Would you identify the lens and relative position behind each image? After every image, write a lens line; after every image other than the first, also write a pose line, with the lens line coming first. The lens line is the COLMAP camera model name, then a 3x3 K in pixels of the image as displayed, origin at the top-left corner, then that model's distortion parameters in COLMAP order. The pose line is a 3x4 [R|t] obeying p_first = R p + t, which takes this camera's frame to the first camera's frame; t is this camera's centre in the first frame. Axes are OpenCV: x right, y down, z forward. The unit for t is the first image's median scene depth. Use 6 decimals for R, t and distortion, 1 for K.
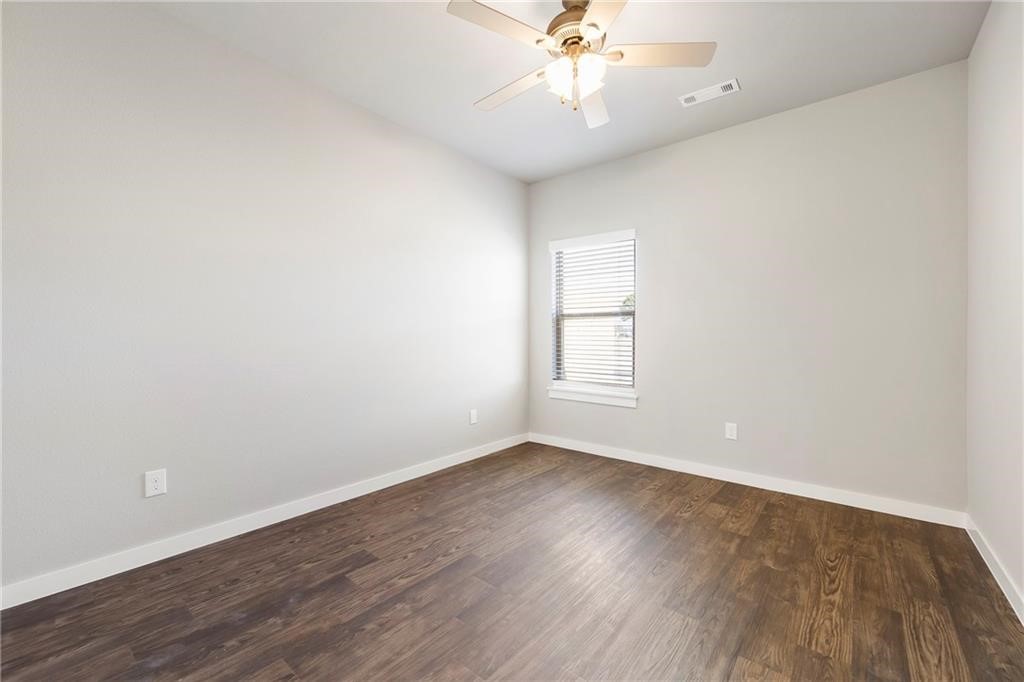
lens RADIAL K [[409.8, 0, 514.1], [0, 409.8, 335.2], [0, 0, 1]] dist [0.000065, 0.000121]
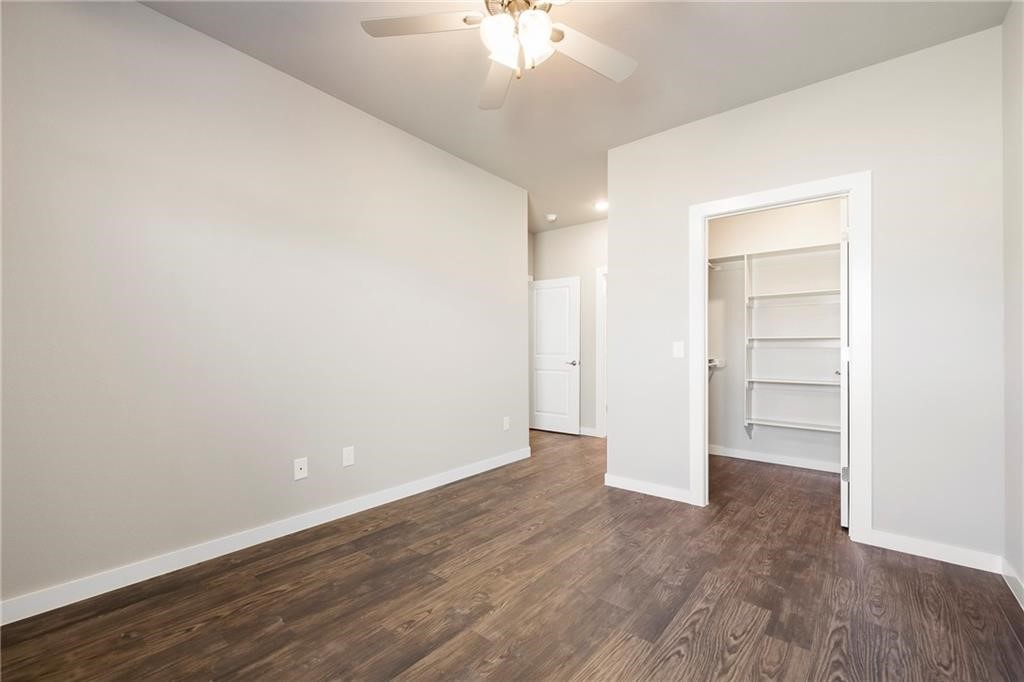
lens RADIAL K [[433.2, 0, 512.0], [0, 433.2, 341.0], [0, 0, 1]] dist [-0.000570, -0.000102]
pose [[-0.999984, -0.005592, 0.000709, 0.166404], [-0.005608, 0.999640, -0.026224, 0.015588], [-0.000562, -0.026227, -0.999656, 1.984592]]
